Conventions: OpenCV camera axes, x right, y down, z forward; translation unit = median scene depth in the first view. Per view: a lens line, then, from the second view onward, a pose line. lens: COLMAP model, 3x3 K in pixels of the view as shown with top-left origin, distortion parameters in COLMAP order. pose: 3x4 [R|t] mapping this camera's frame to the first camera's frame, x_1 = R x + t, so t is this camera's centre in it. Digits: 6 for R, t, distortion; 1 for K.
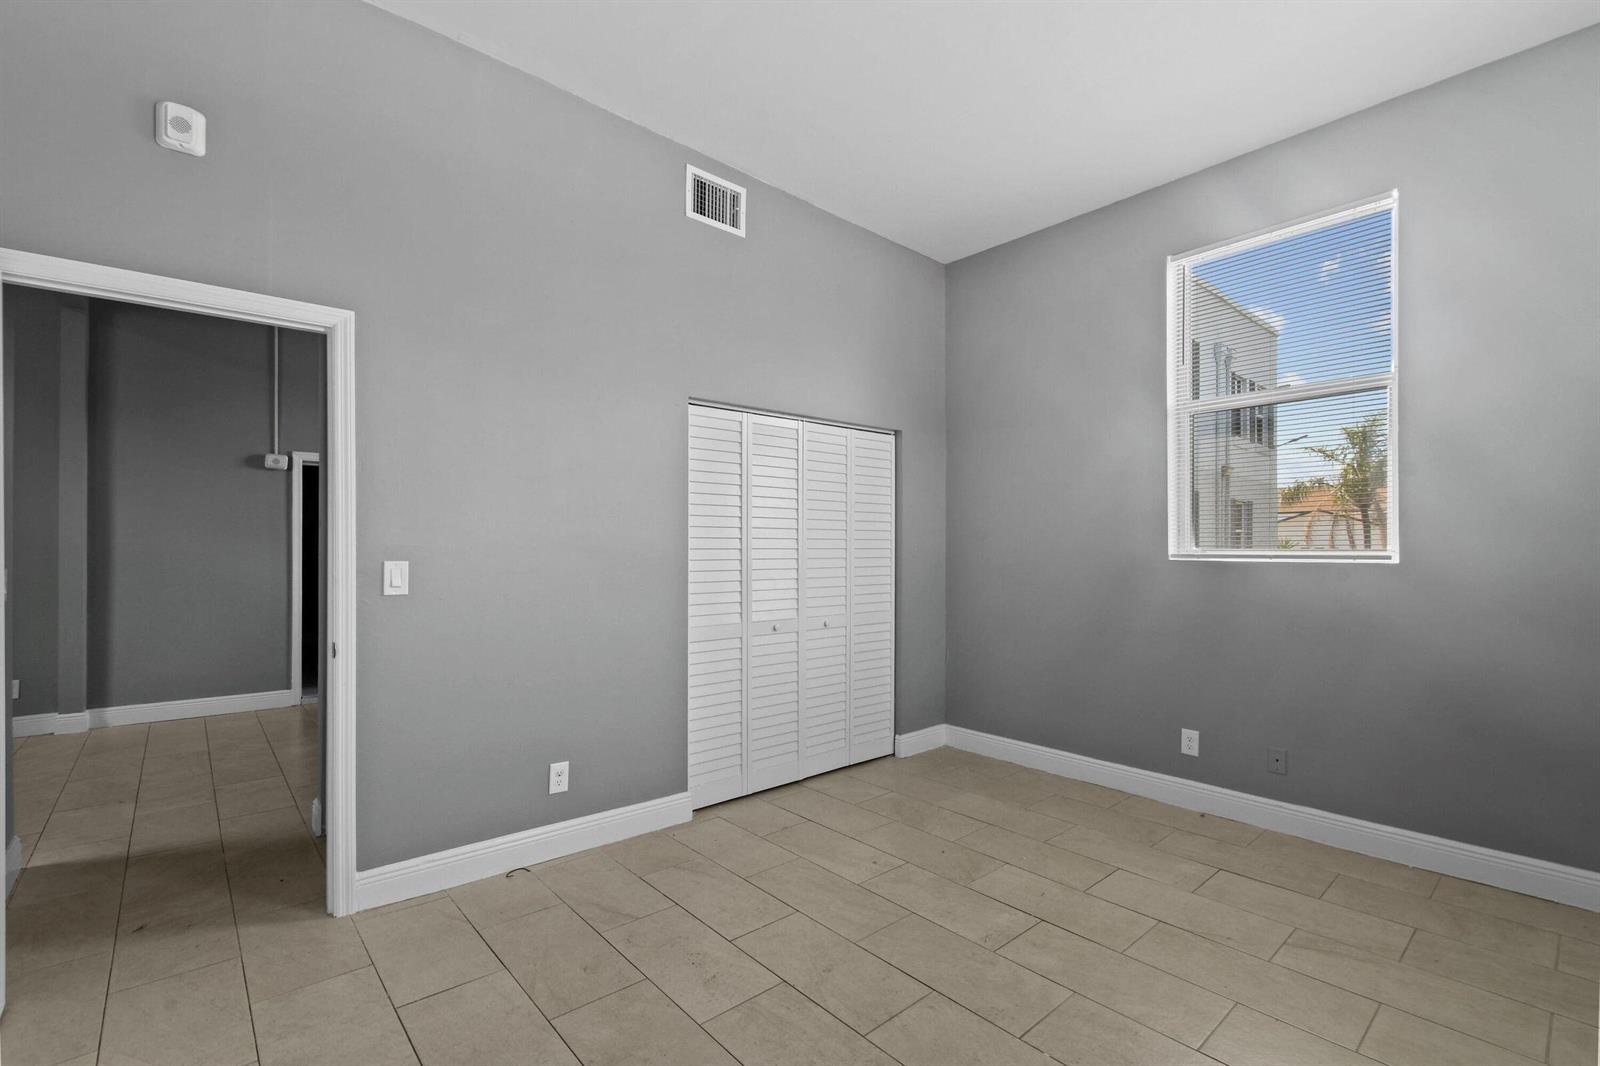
lens RADIAL K [[711.9, 0, 804.9], [0, 711.9, 542.1], [0, 0, 1]] dist [0.008755, -0.000181]
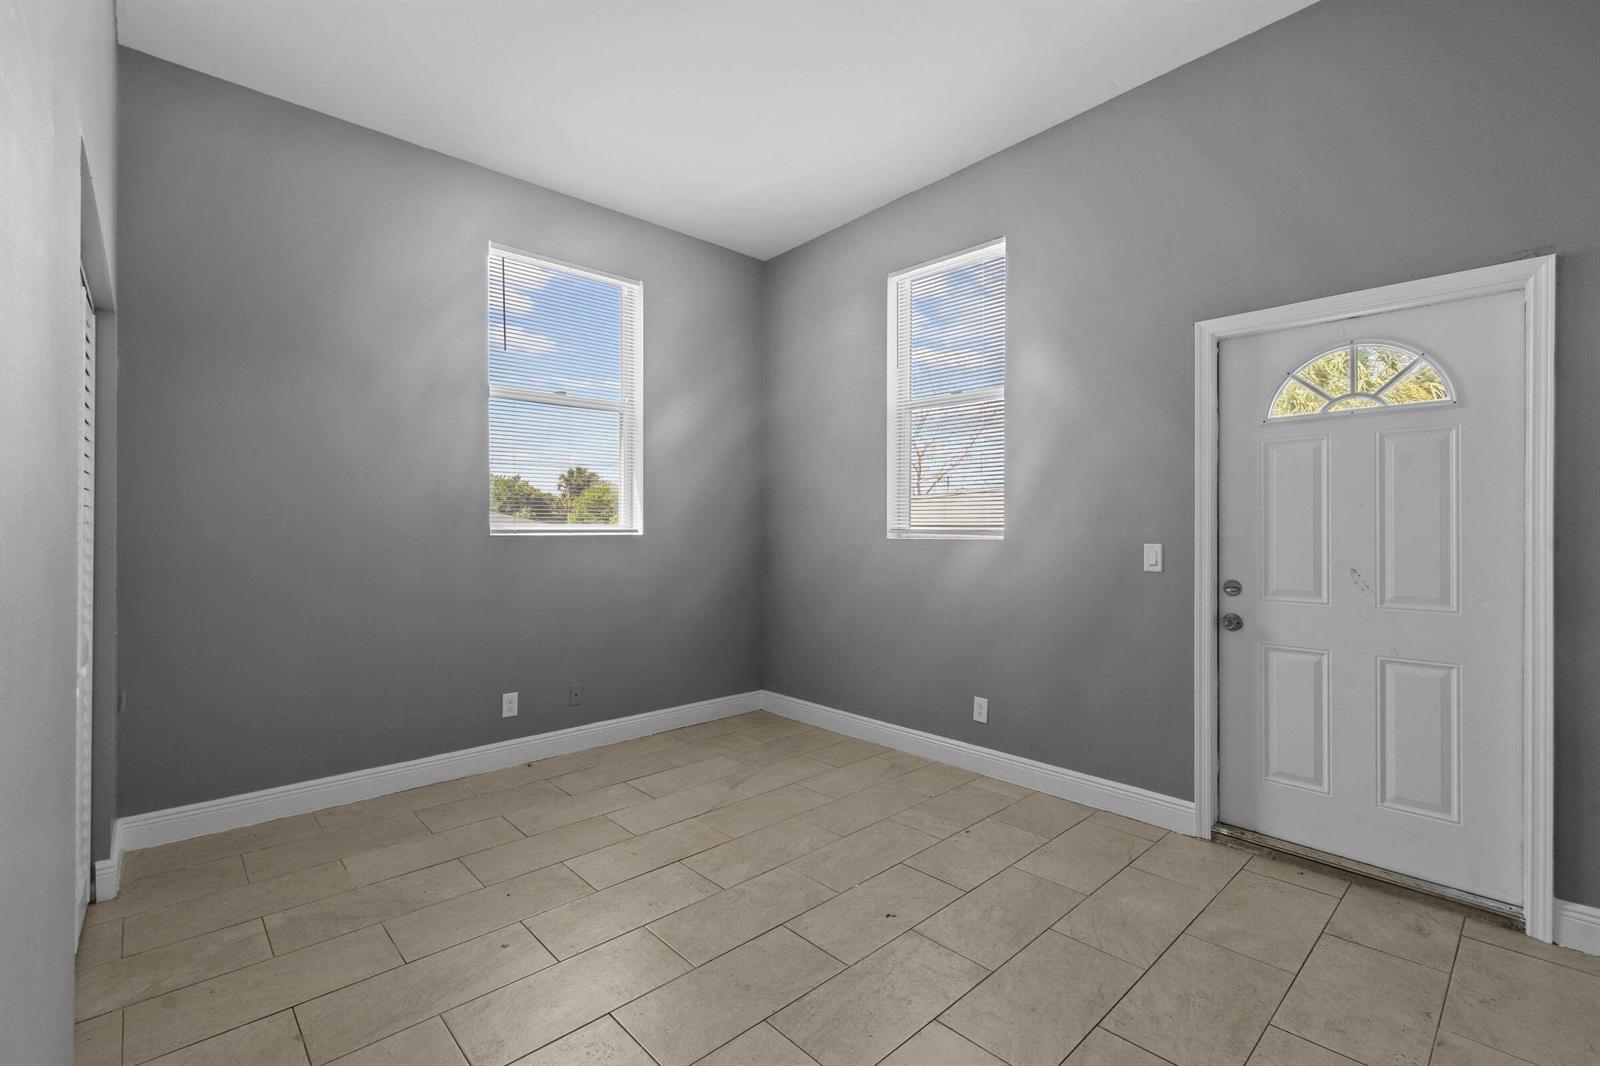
lens RADIAL K [[711.9, 0, 805.4], [0, 711.9, 529.5], [0, 0, 1]] dist [0.008755, -0.000181]
pose [[-0.030782, -0.005376, 0.999512, -0.597580], [-0.013984, 0.999890, 0.004948, 0.006075], [-0.999428, -0.013825, -0.030854, 0.651653]]
